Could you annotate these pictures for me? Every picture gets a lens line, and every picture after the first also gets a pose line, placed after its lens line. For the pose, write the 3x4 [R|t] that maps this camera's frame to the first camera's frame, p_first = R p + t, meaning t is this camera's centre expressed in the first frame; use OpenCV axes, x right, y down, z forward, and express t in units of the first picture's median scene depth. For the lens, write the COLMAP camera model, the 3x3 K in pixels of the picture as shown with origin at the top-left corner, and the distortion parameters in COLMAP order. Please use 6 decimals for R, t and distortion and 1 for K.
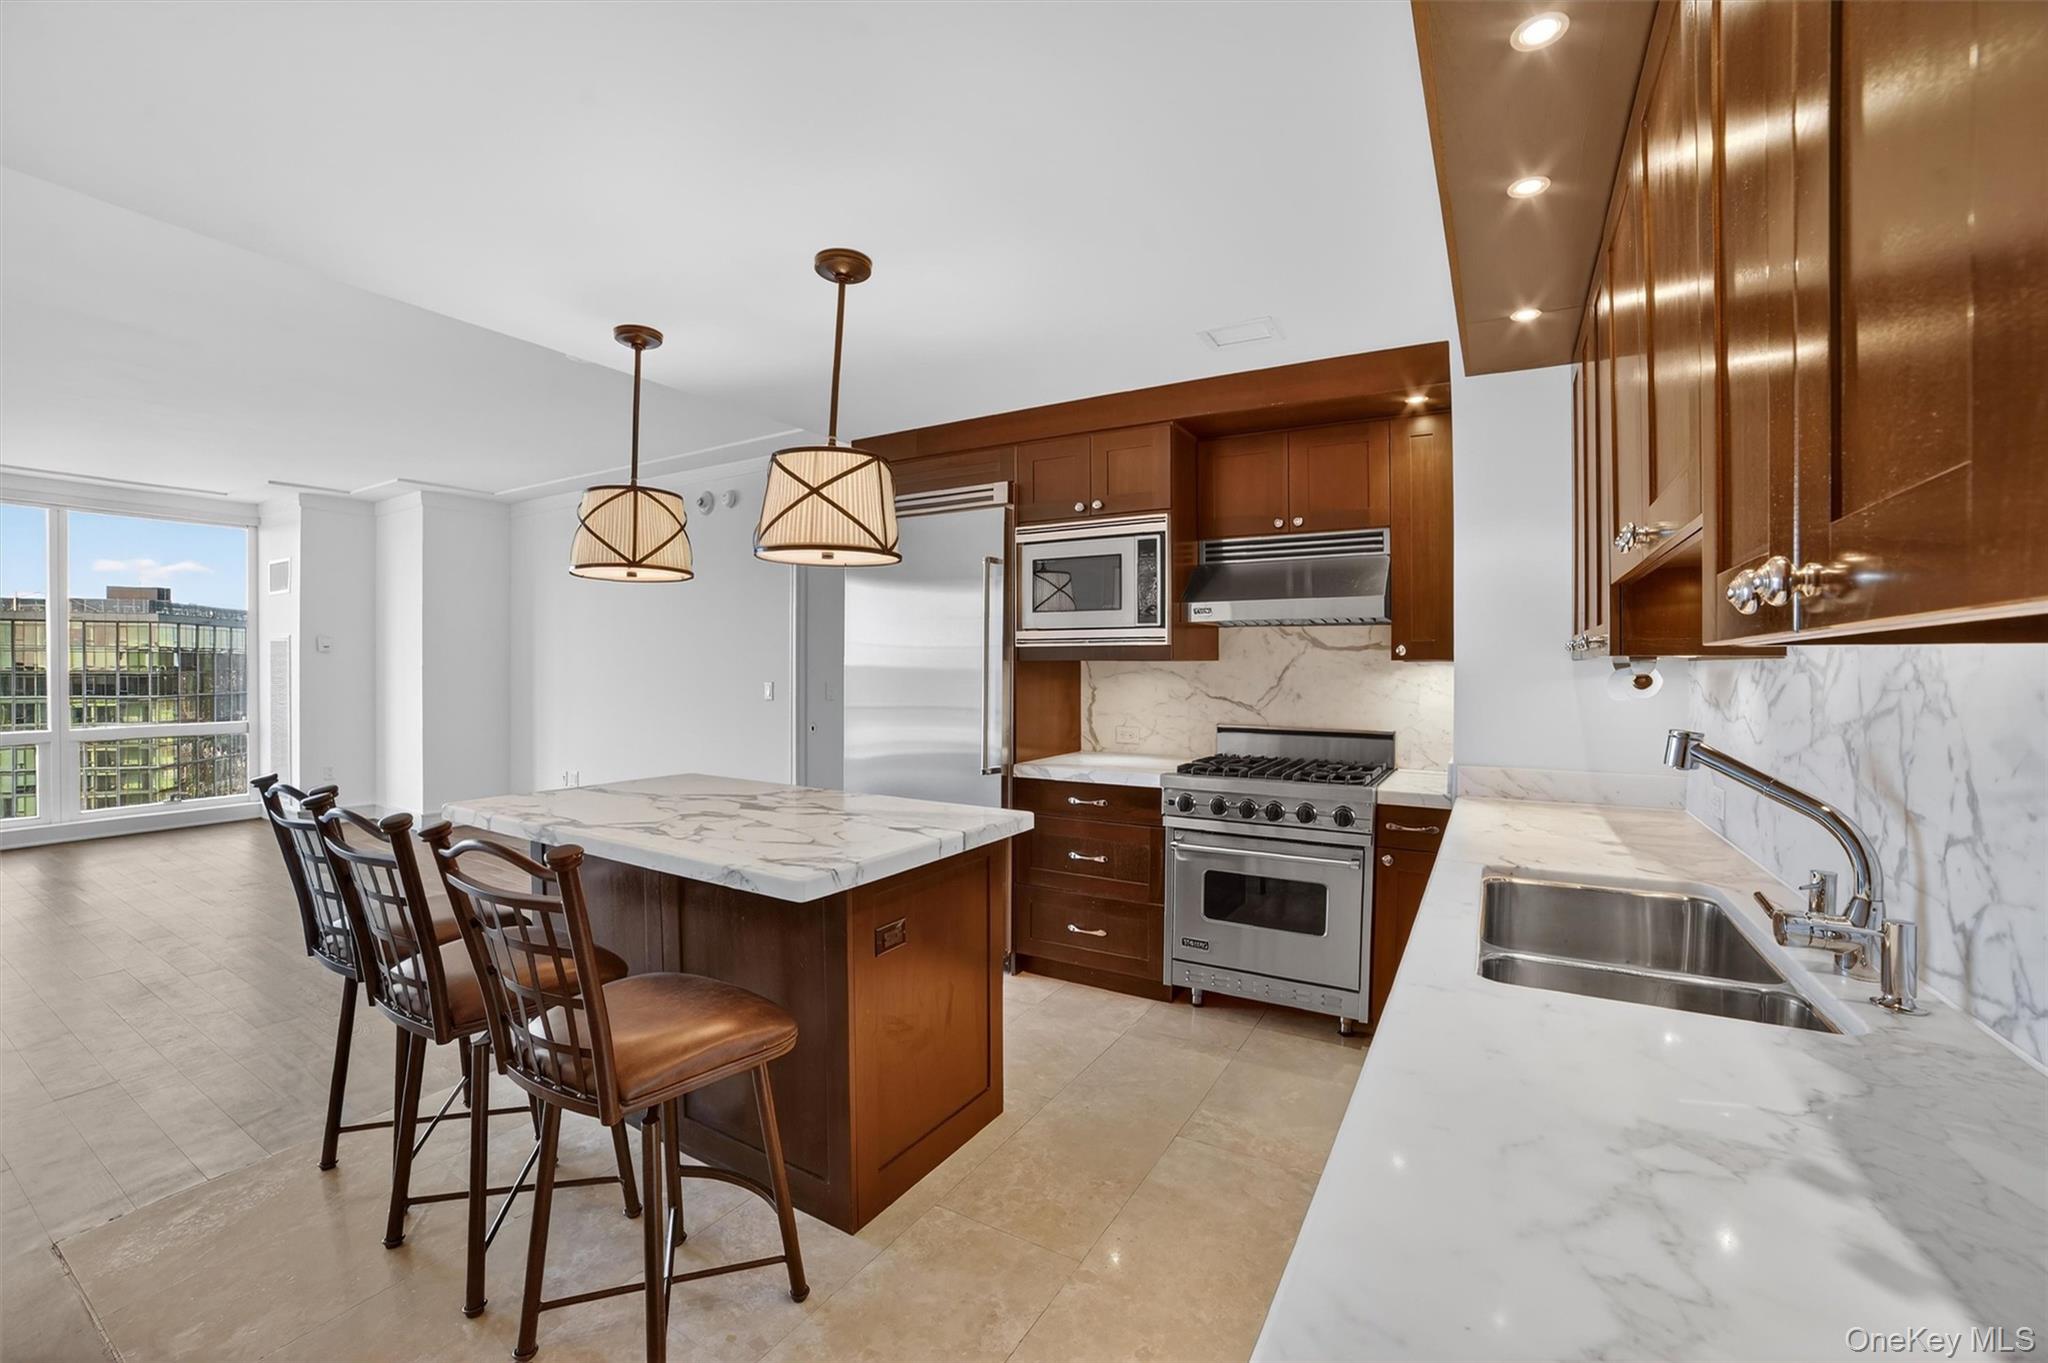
lens RADIAL K [[843.4, 0, 1033.3], [0, 843.4, 659.7], [0, 0, 1]] dist [-0.088228, 0.030214]
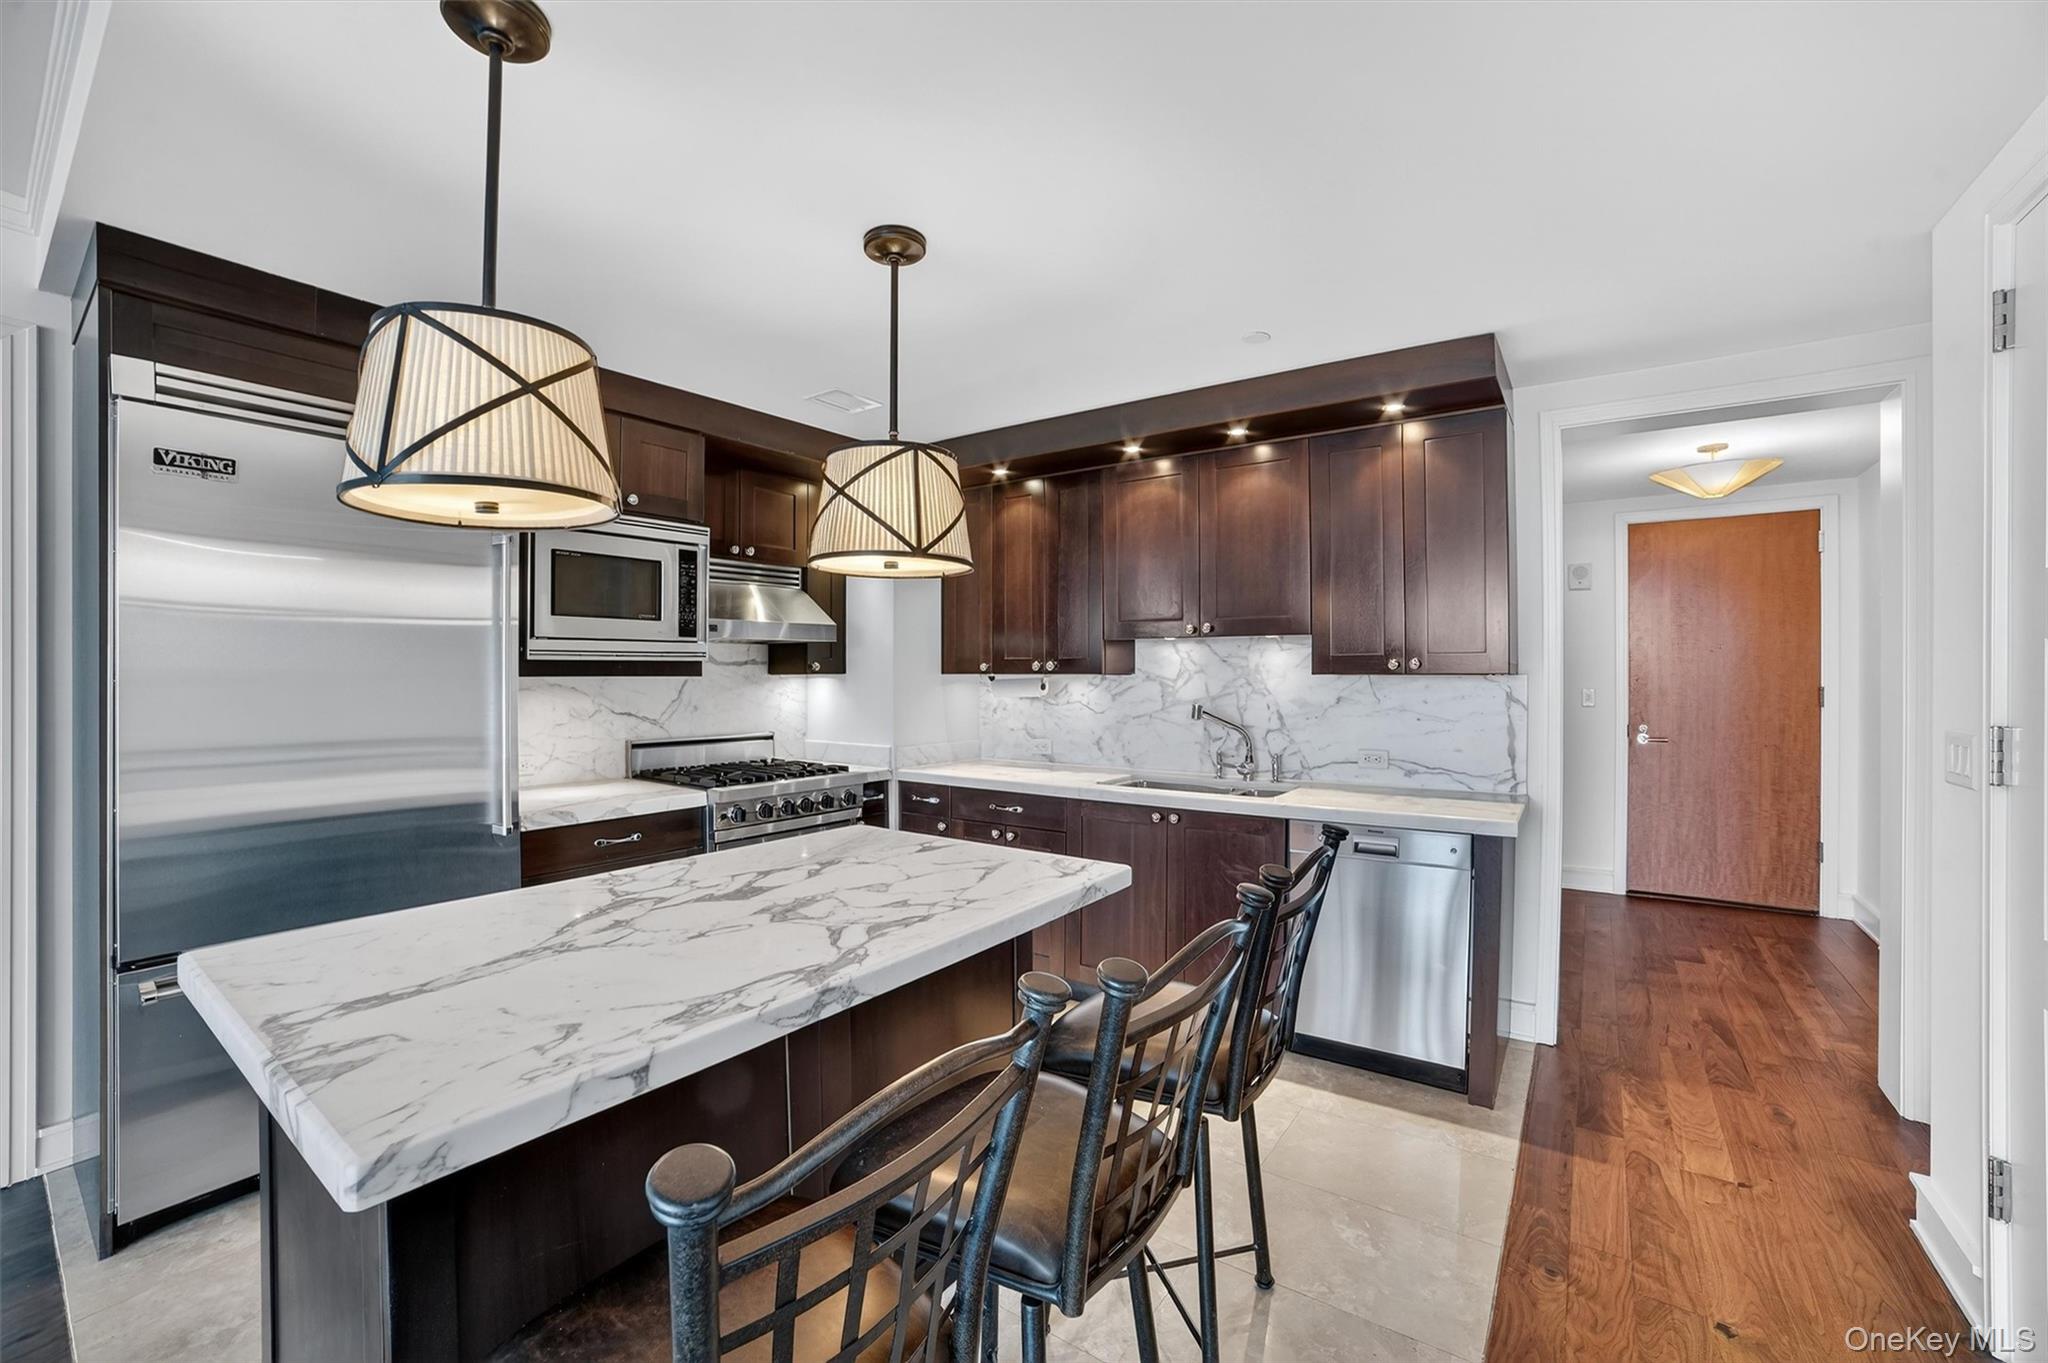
lens RADIAL K [[843.4, 0, 1033.3], [0, 843.4, 659.7], [0, 0, 1]] dist [-0.088228, 0.030214]
pose [[0.067510, 0.013777, 0.997623, -0.790335], [-0.006960, 0.999887, -0.013337, -0.007806], [-0.997694, -0.006043, 0.067599, 0.548868]]
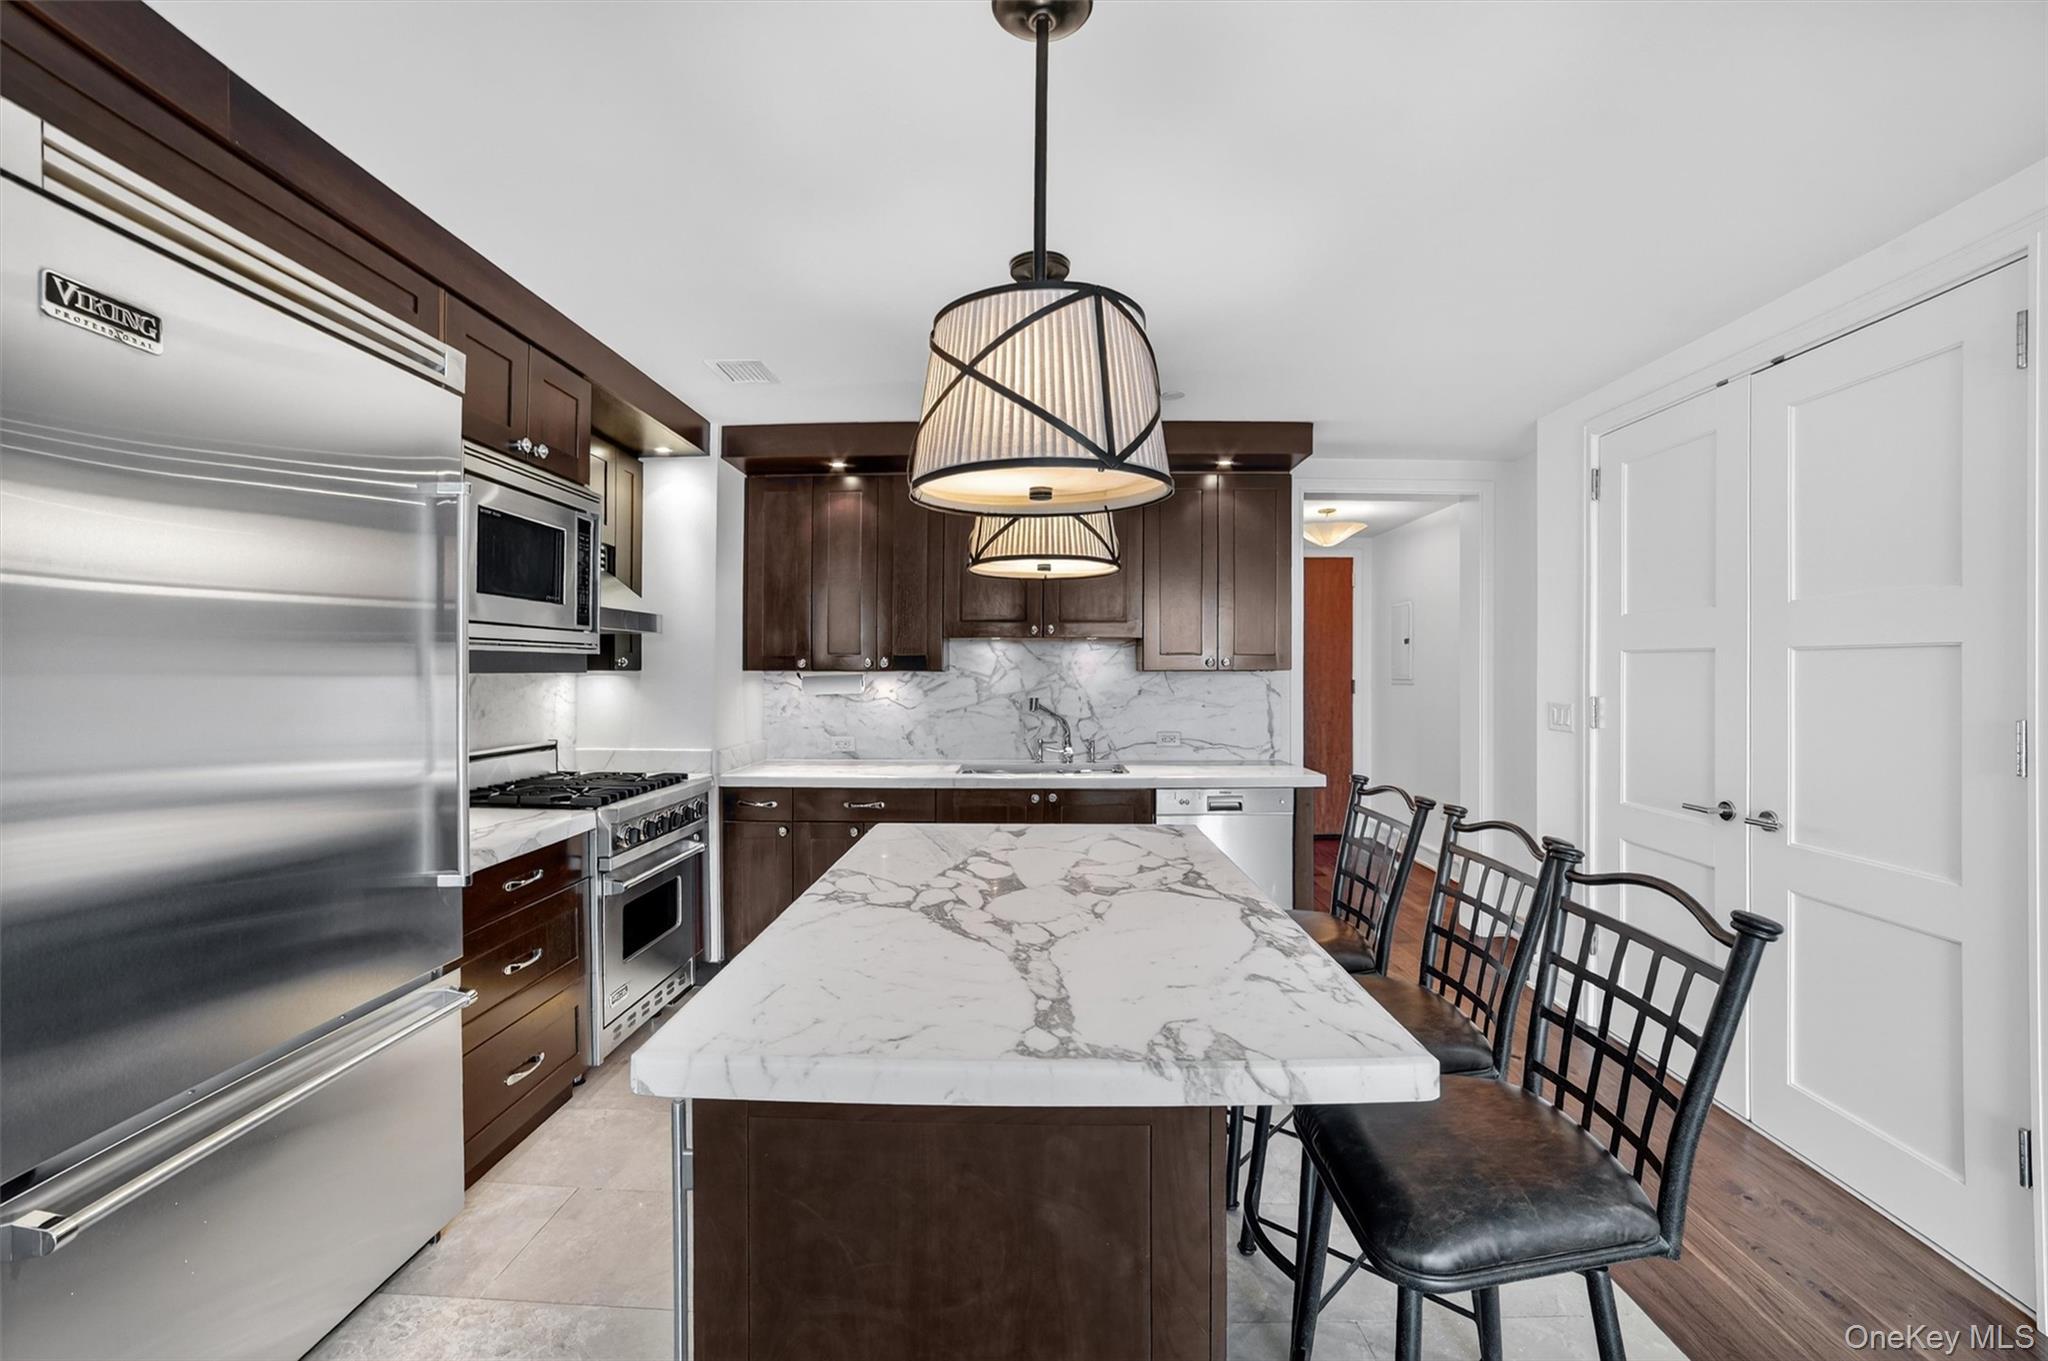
lens RADIAL K [[843.4, 0, 1033.3], [0, 843.4, 658.7], [0, 0, 1]] dist [-0.088228, 0.030214]
pose [[-0.503399, 0.011080, 0.863983, -0.750601], [-0.006882, 0.999835, -0.016832, -0.001571], [-0.864027, -0.014419, -0.503239, 1.039891]]
